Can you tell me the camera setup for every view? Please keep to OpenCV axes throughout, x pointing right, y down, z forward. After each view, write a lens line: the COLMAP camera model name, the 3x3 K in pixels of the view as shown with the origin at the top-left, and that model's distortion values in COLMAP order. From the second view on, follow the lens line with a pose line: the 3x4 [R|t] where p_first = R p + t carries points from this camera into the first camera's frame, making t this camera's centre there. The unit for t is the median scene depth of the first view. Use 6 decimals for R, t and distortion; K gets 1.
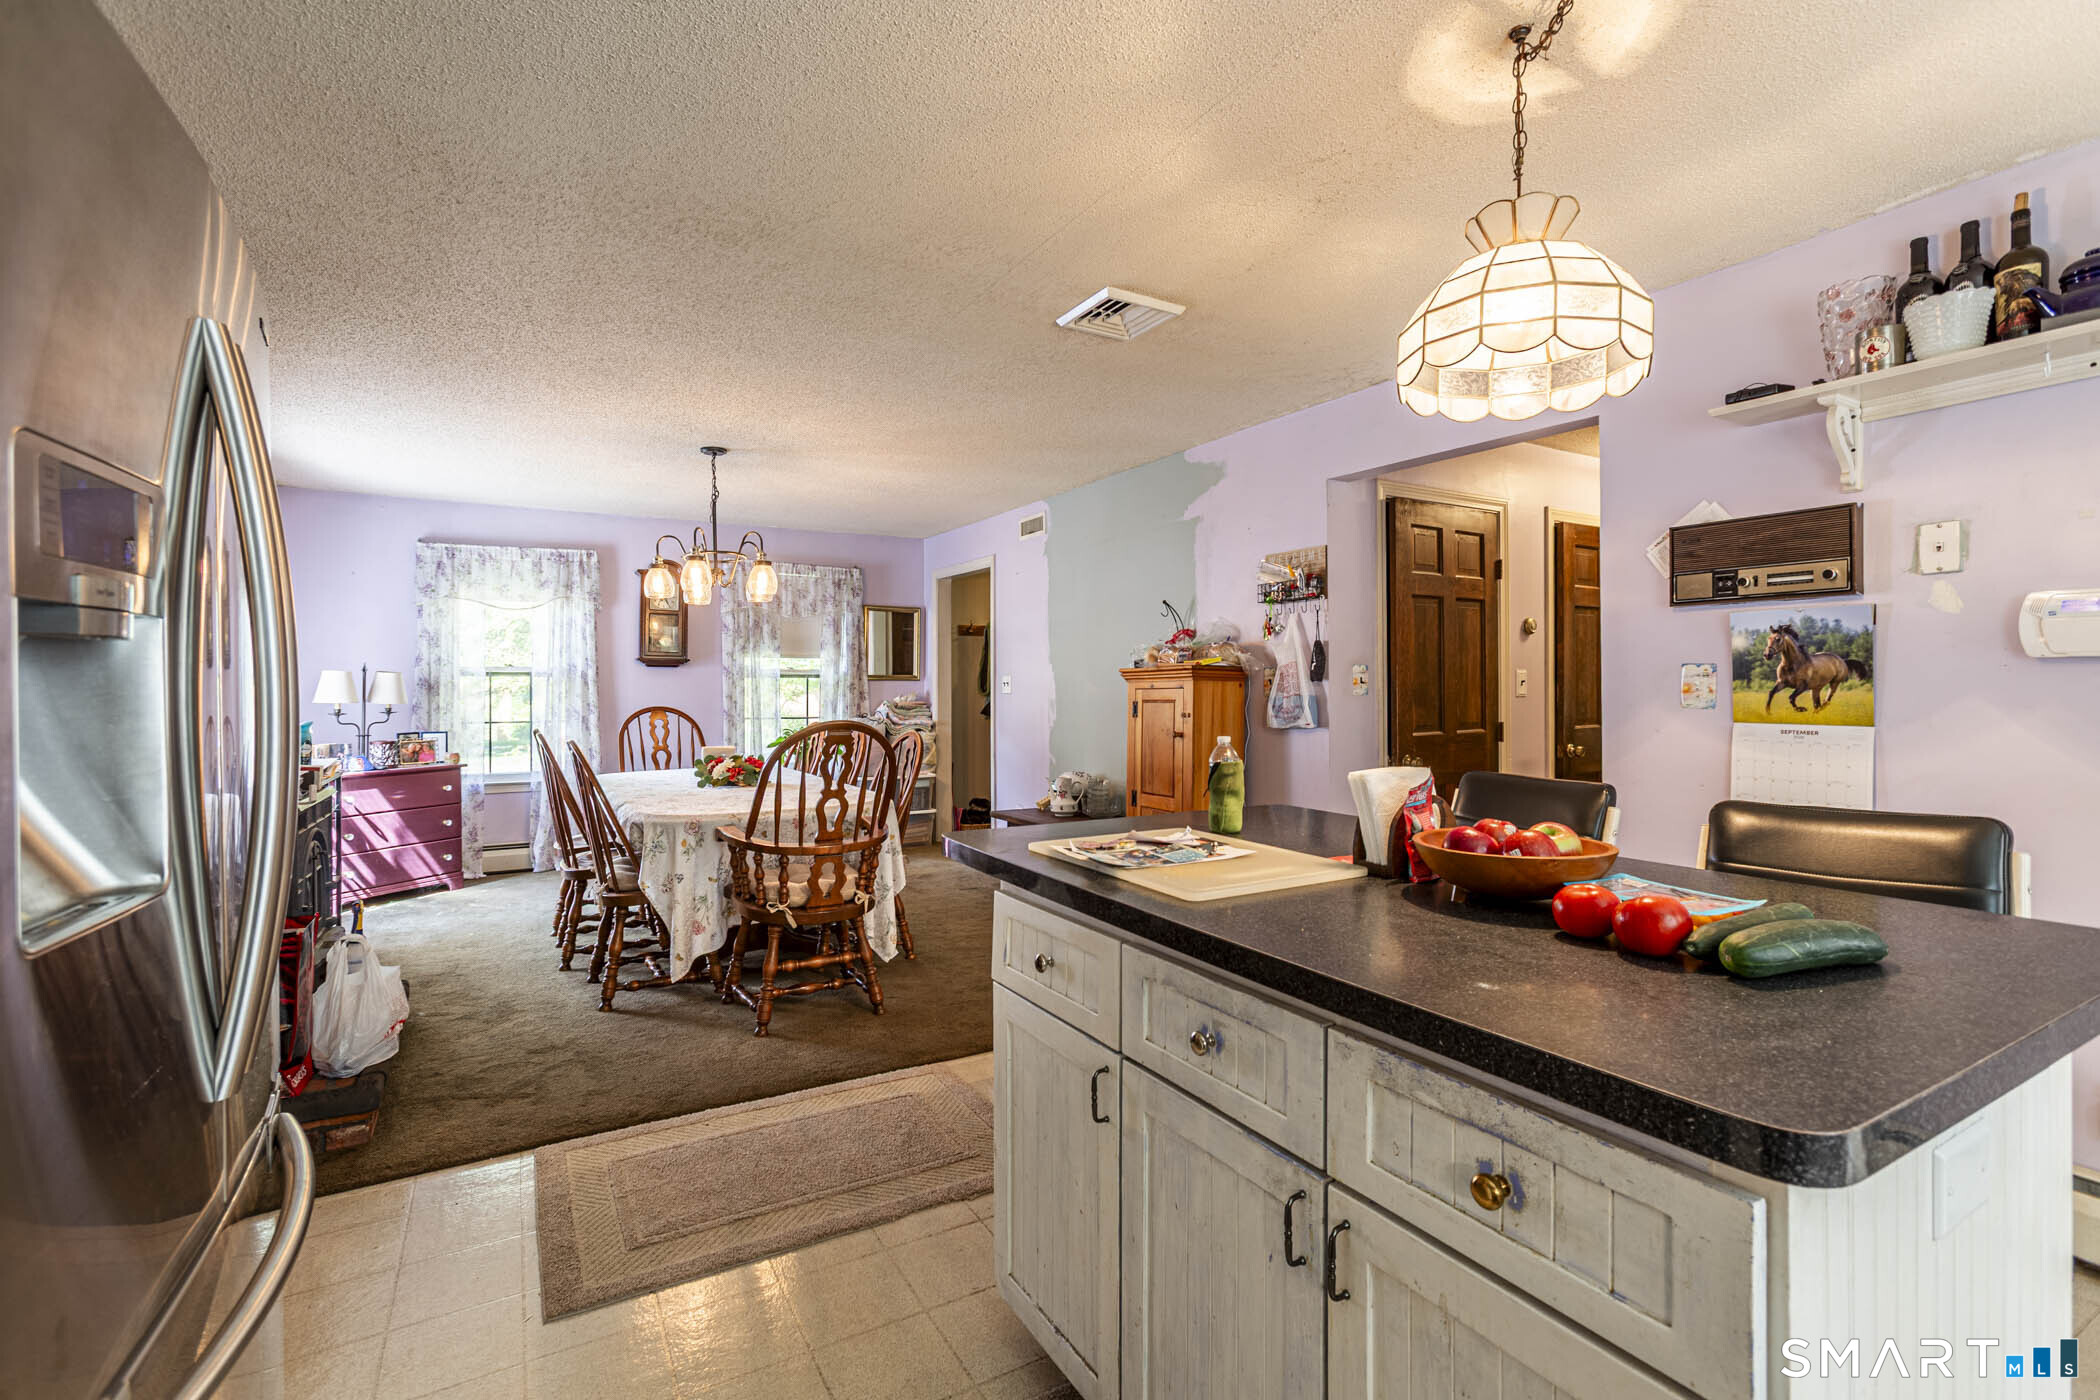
lens RADIAL K [[971.6, 0, 1056.9], [0, 971.6, 697.6], [0, 0, 1]] dist [-0.012358, 0.007638]
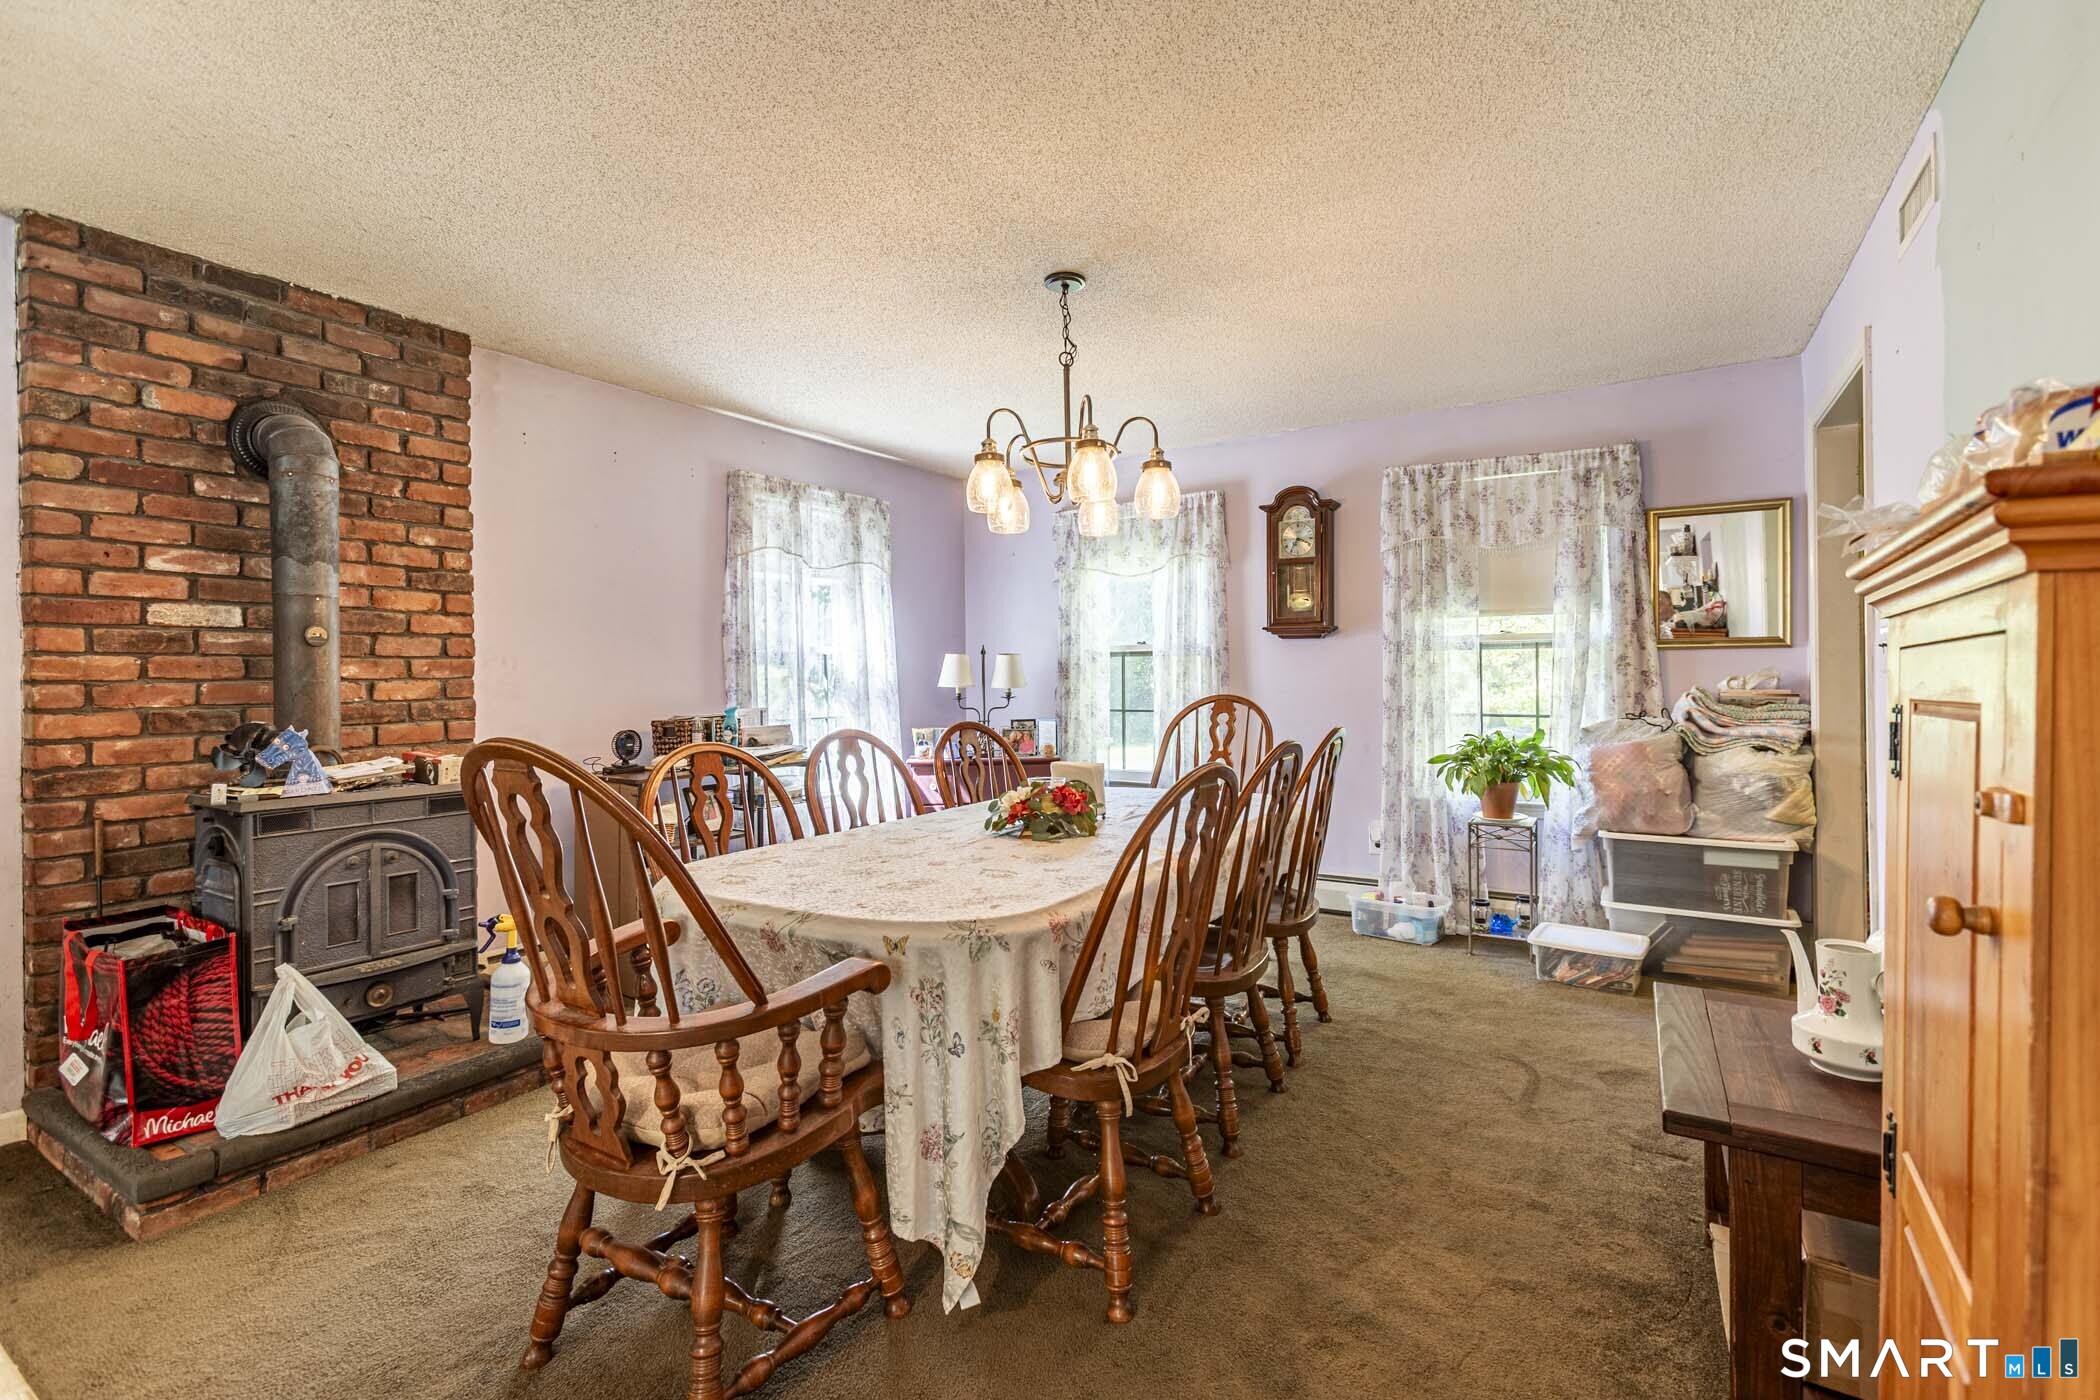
lens RADIAL K [[971.6, 0, 1052.7], [0, 971.6, 689.8], [0, 0, 1]] dist [-0.012358, 0.007638]
pose [[0.461206, 0.003784, -0.887285, 0.143893], [-0.002308, 0.999993, 0.003065, 0.004160], [0.887290, 0.000635, 0.461211, 0.532981]]
